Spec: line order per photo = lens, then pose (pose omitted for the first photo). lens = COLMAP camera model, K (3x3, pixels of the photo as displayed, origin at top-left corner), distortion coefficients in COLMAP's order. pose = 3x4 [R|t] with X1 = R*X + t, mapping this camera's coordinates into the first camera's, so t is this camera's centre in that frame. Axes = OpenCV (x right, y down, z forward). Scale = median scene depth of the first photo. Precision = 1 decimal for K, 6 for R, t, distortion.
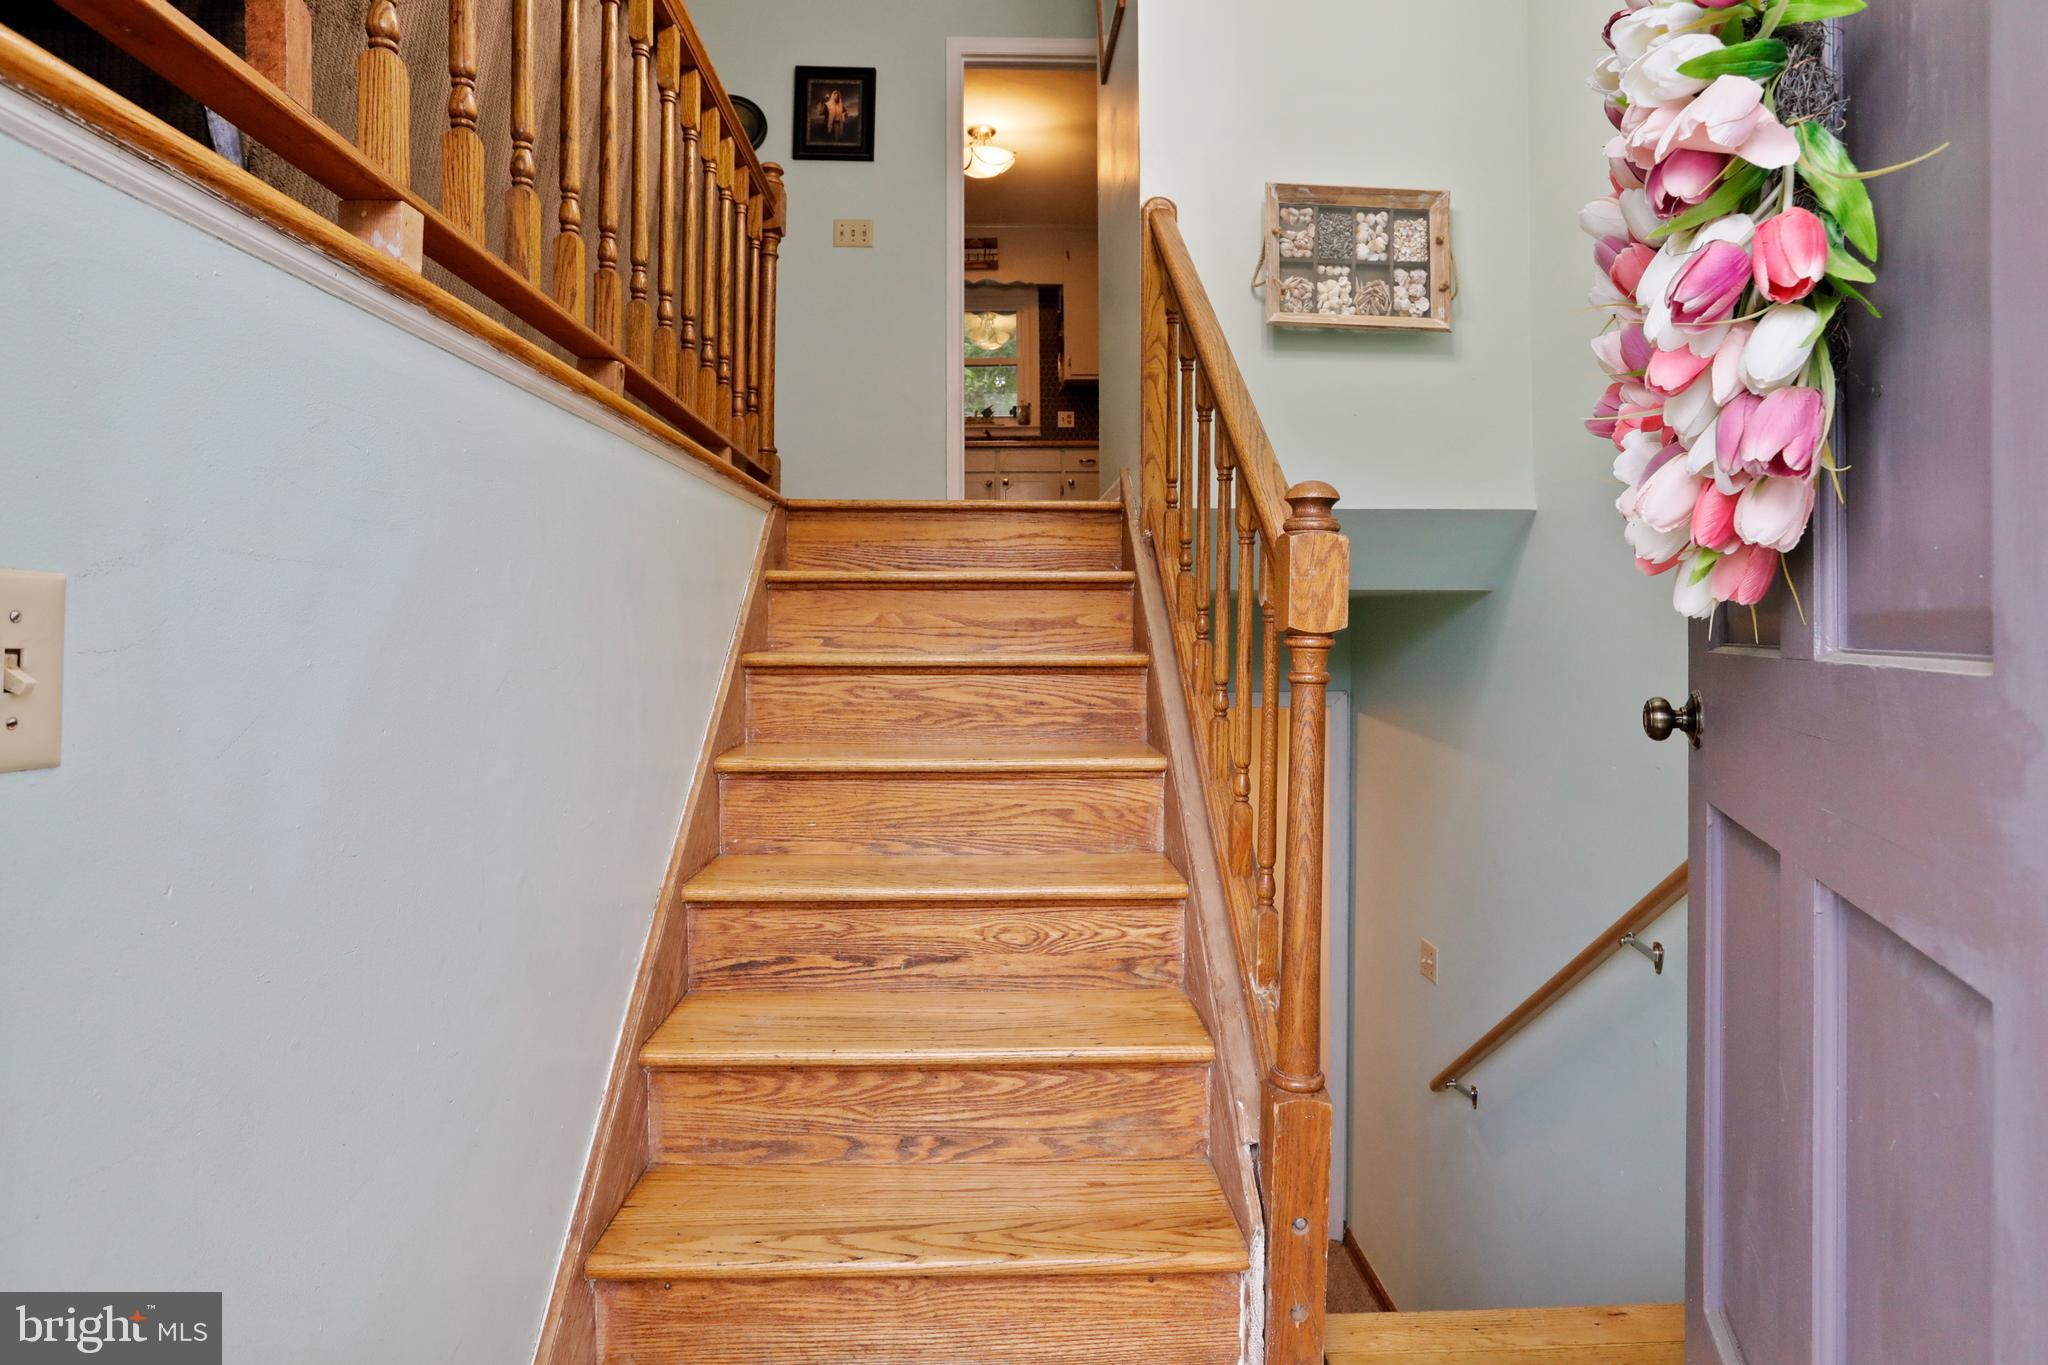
lens RADIAL K [[1103.7, 0, 1035.4], [0, 1103.7, 639.0], [0, 0, 1]] dist [-0.058445, 0.031060]
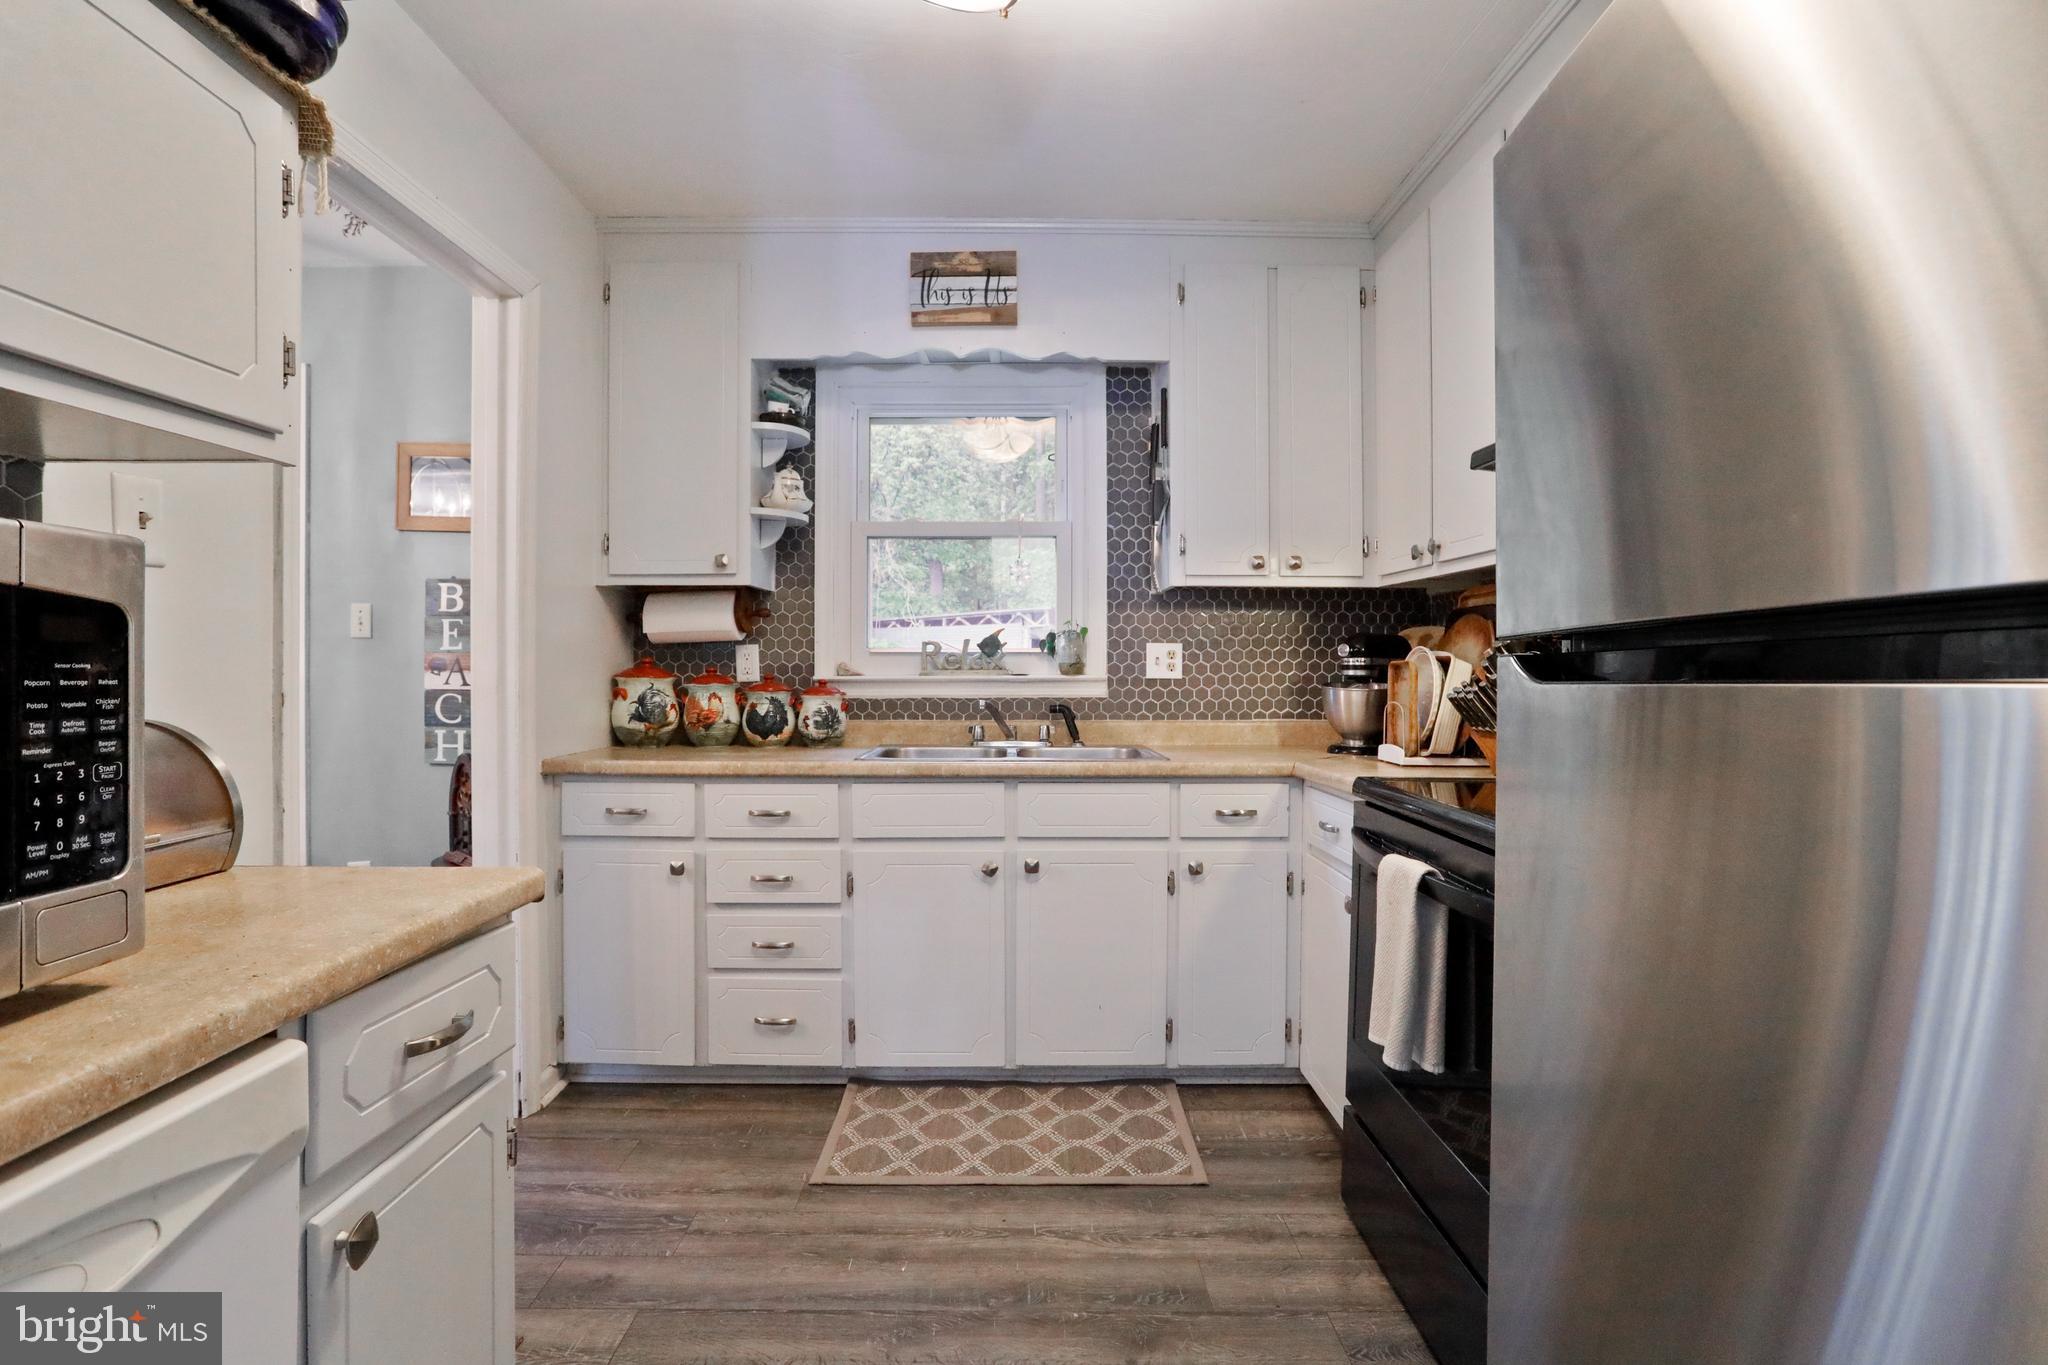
lens RADIAL K [[1026.2, 0, 1018.0], [0, 1026.2, 675.3], [0, 0, 1]] dist [-0.047220, 0.025115]
pose [[0.999441, 0.008856, -0.032244, -0.018685], [-0.008437, 0.999878, 0.013130, -0.199386], [0.032356, -0.012851, 0.999394, 0.580530]]
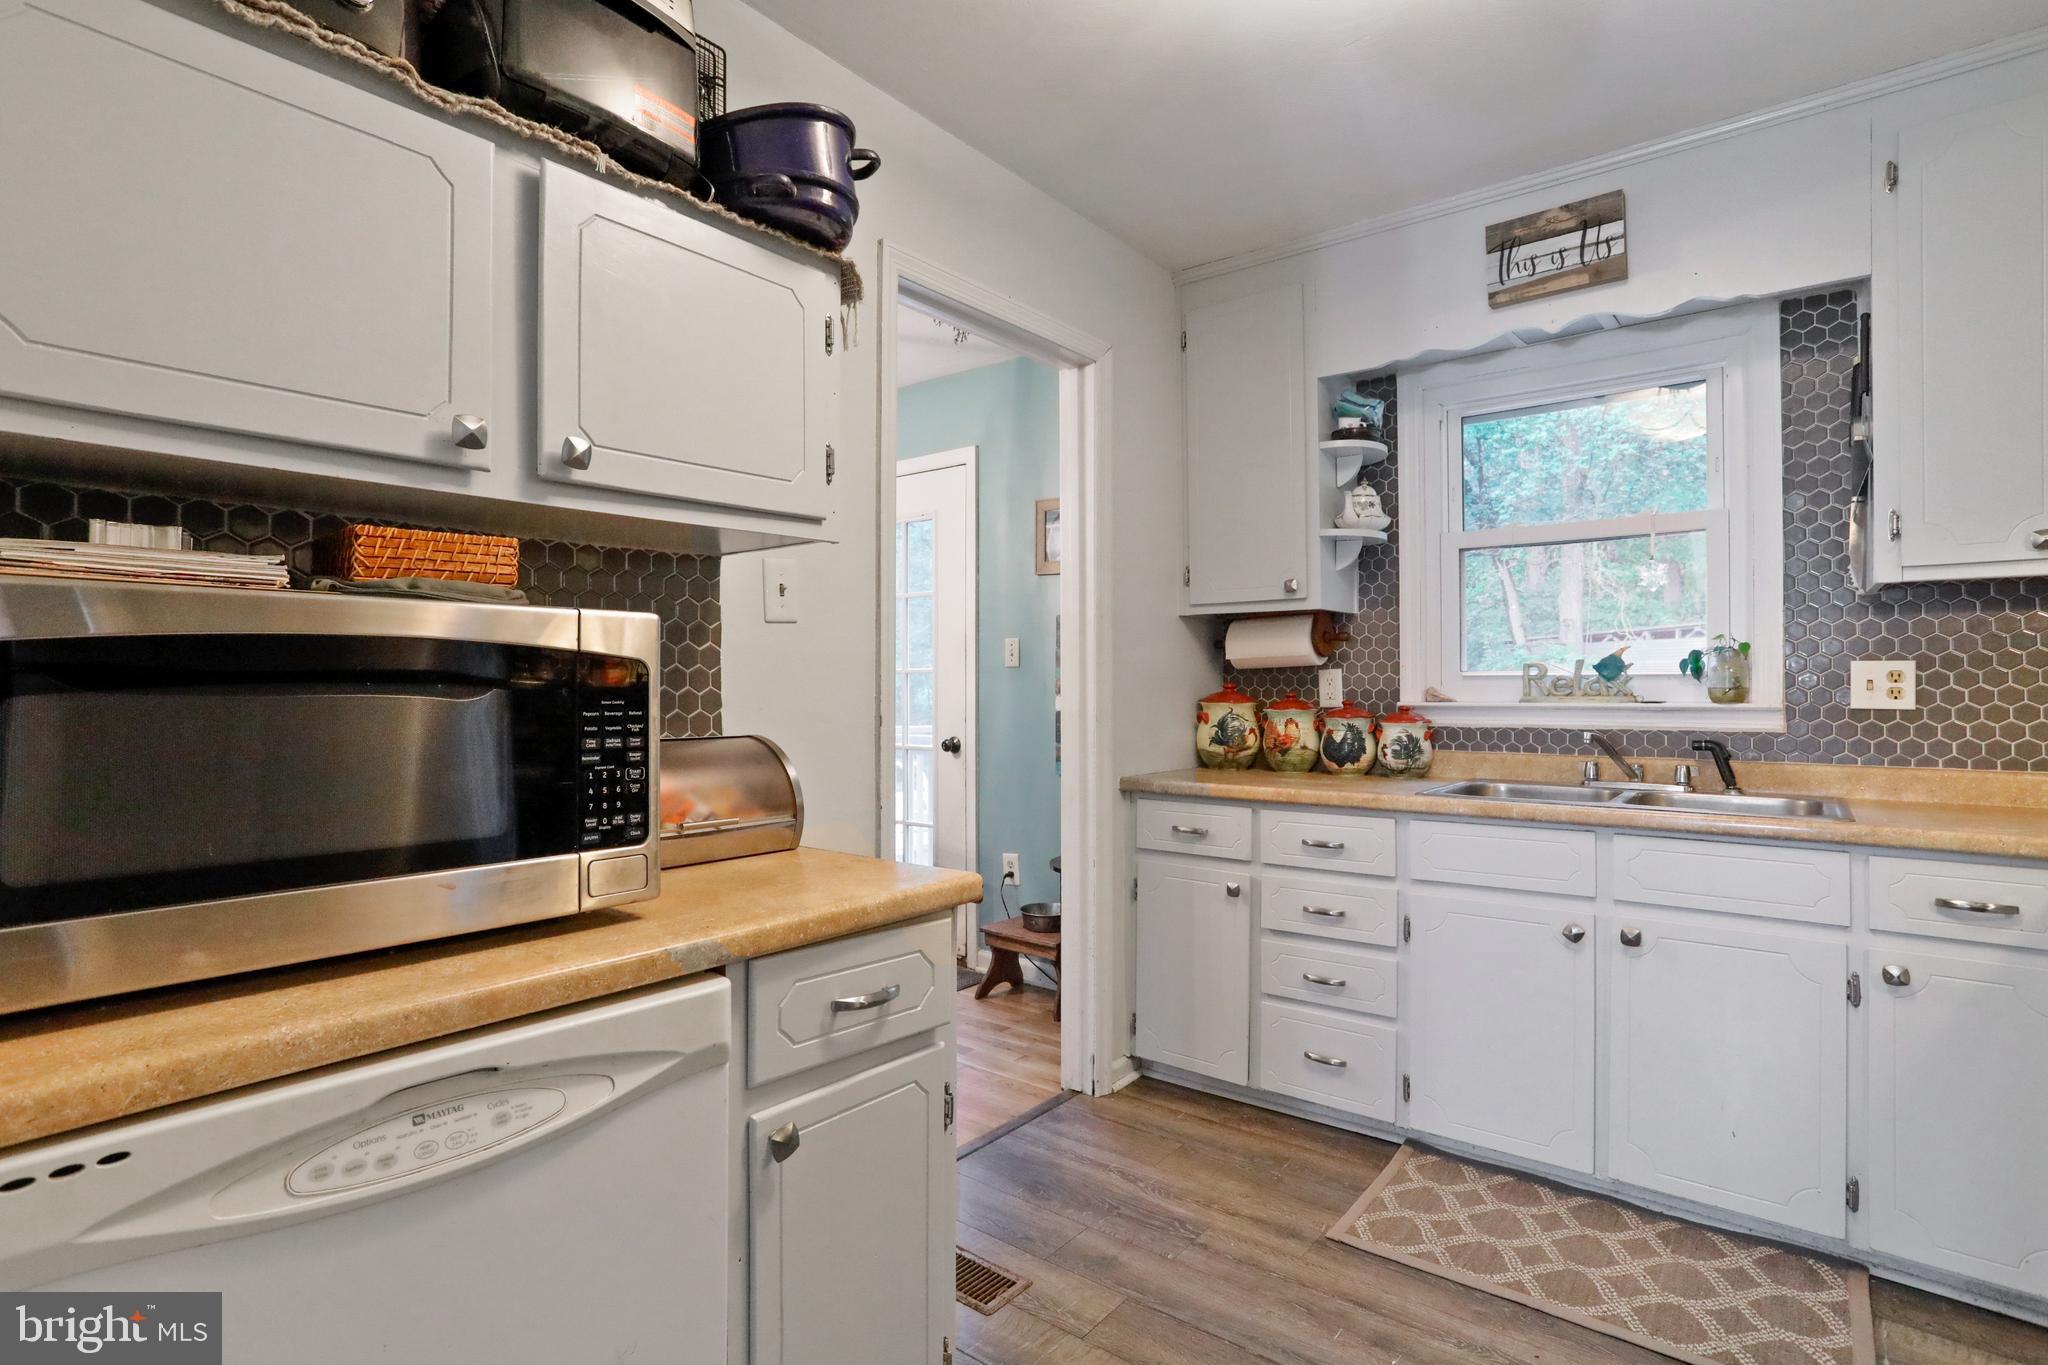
lens RADIAL K [[1026.2, 0, 984.0], [0, 1026.2, 683.9], [0, 0, 1]] dist [-0.047220, 0.025115]
pose [[0.747158, 0.005743, -0.664622, 0.026343], [-0.001882, 0.999977, 0.006525, -0.202018], [0.664644, -0.003624, 0.747151, 0.599416]]
